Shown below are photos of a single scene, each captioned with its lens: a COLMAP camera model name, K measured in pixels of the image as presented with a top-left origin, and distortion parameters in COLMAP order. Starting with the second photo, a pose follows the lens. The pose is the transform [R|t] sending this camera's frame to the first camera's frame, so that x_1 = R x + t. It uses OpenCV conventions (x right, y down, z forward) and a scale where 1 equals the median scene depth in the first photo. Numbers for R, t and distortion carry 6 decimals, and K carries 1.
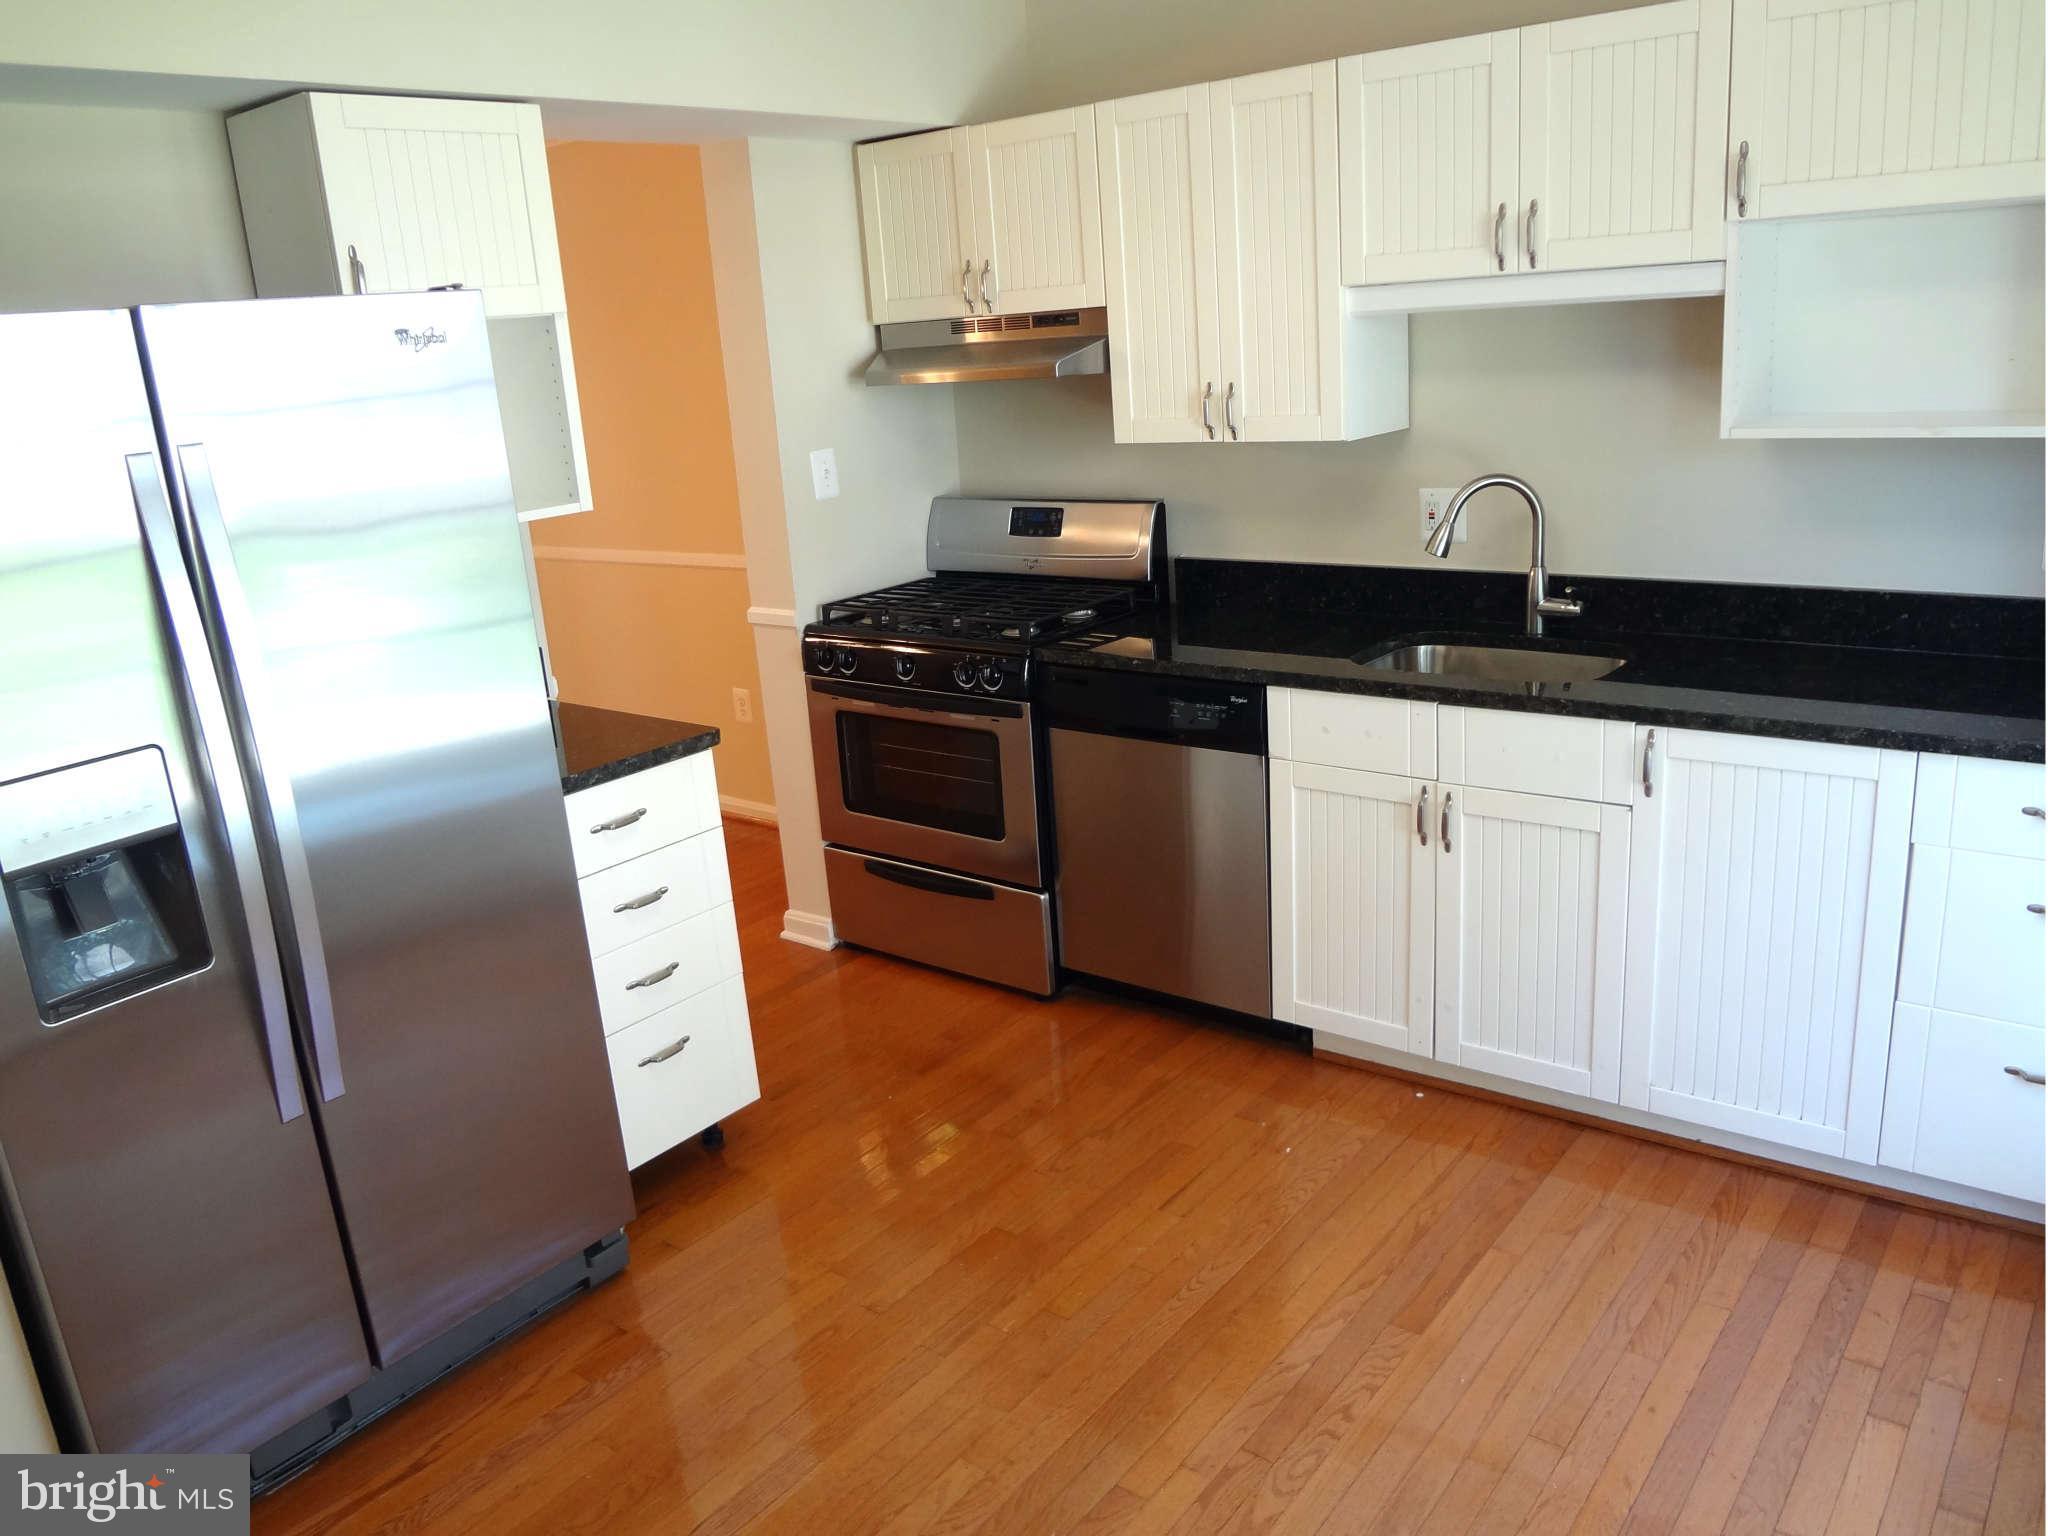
lens RADIAL K [[1520.1, 0, 1024.0], [0, 1520.1, 768.0], [0, 0, 1]] dist [-0.054780, 0.001680]
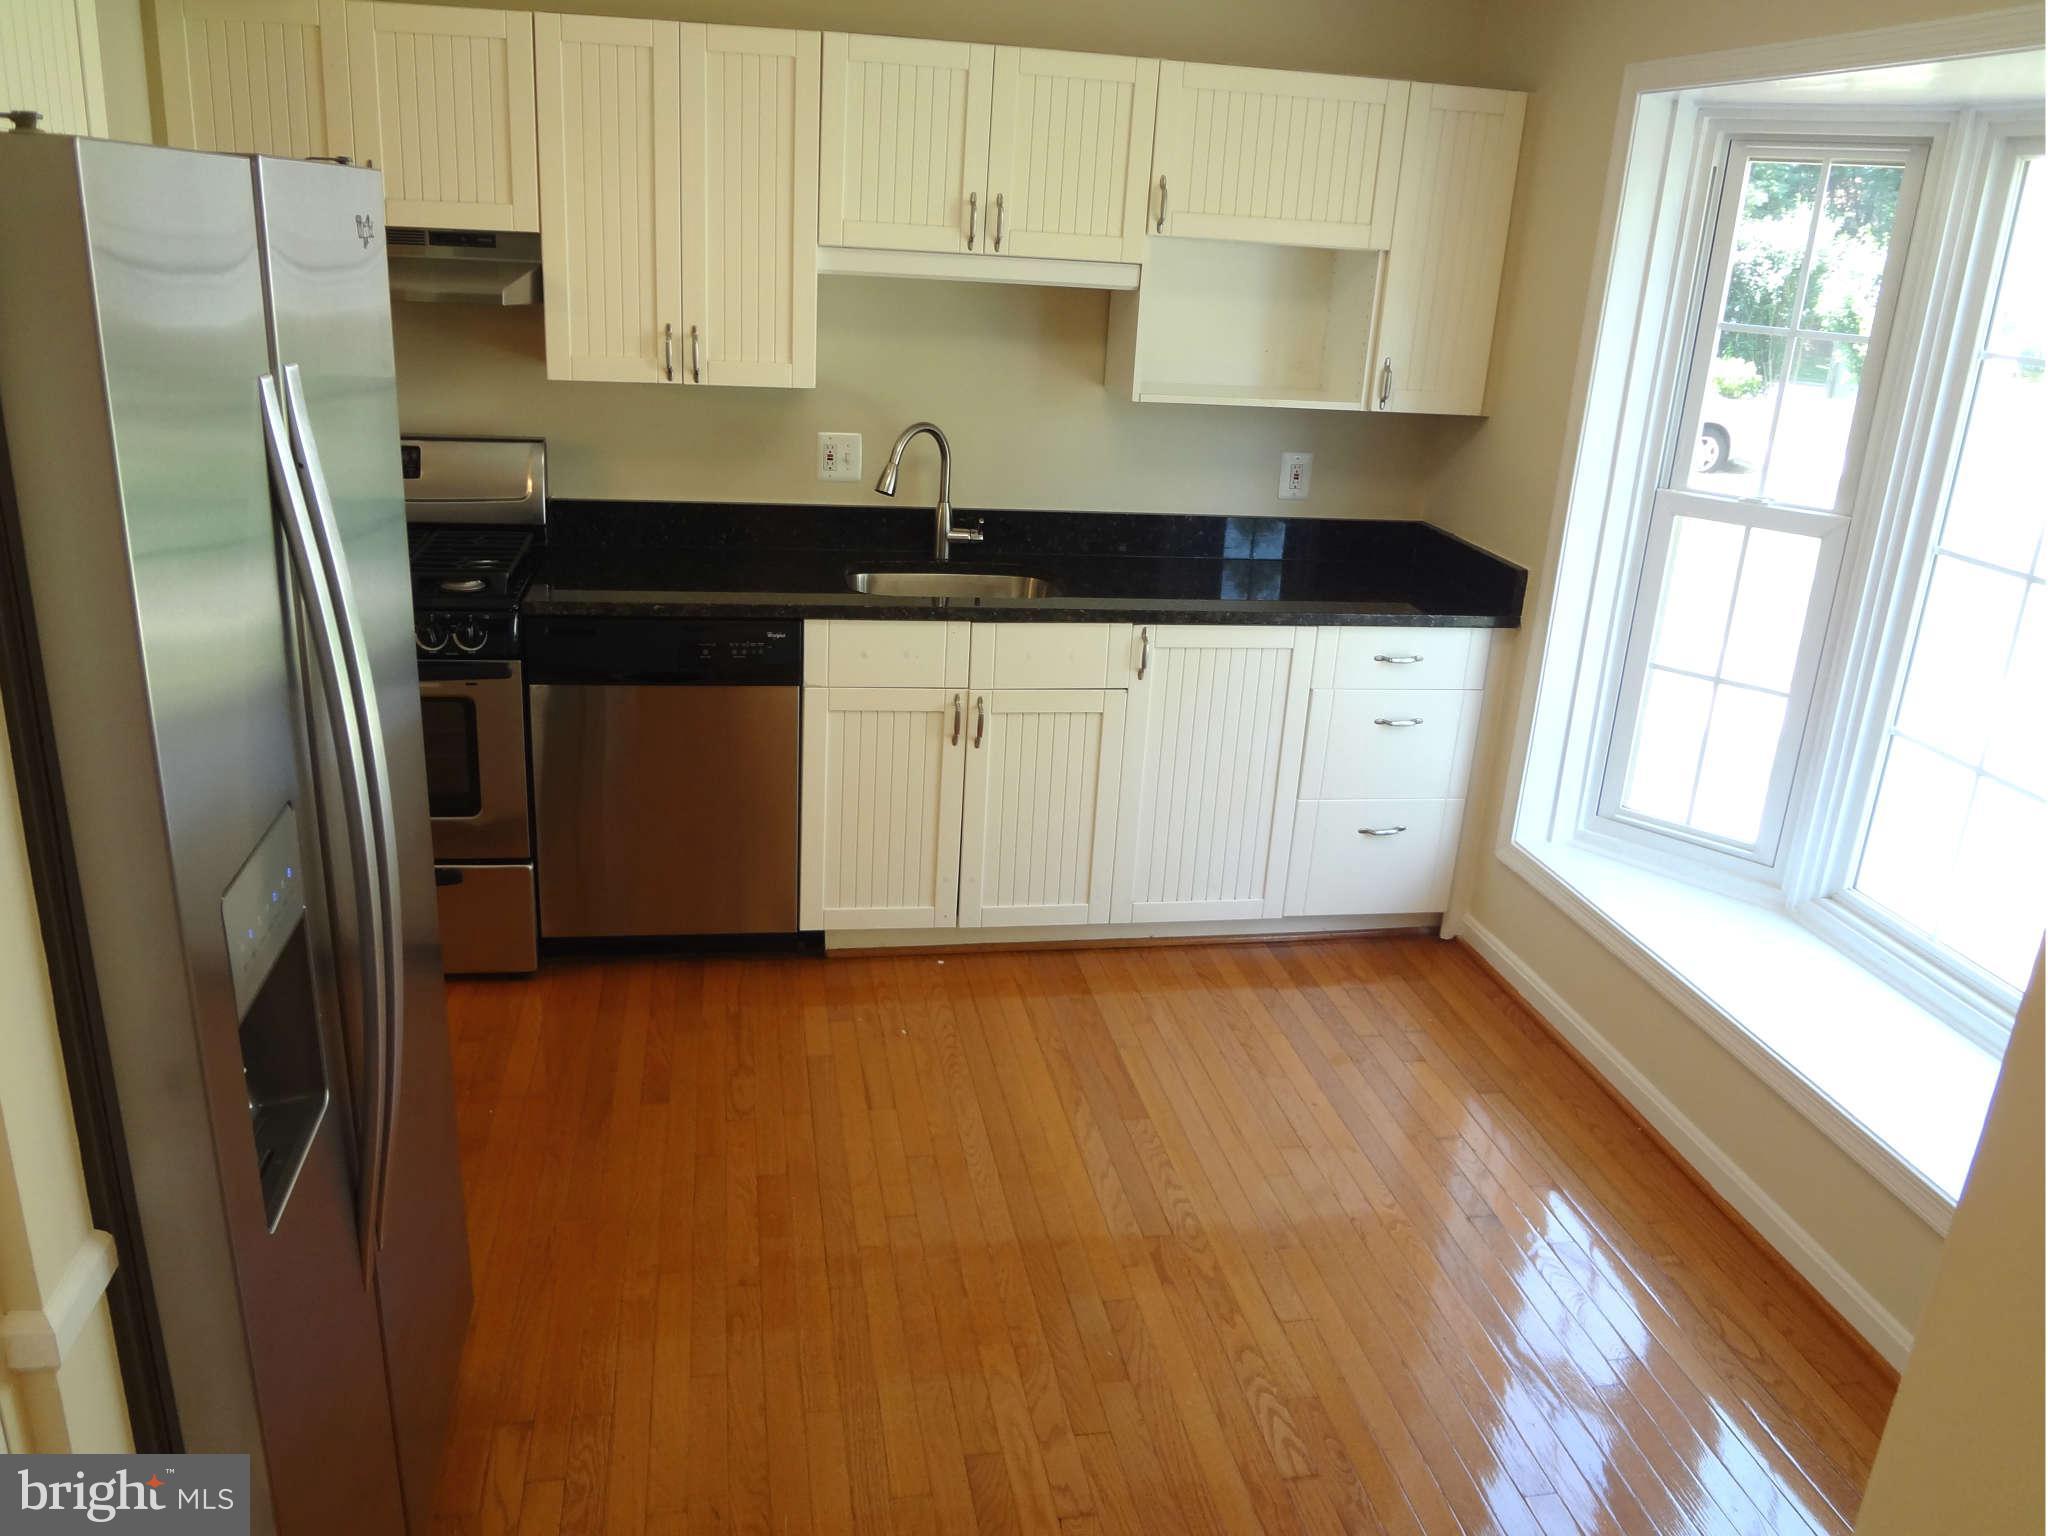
lens RADIAL K [[1520.1, 0, 1024.0], [0, 1520.1, 768.0], [0, 0, 1]] dist [-0.054780, 0.001680]
pose [[0.652248, -0.145967, 0.743819, -0.541883], [0.109923, 0.989125, 0.097714, -0.037887], [-0.749993, 0.018029, 0.661200, 0.179714]]
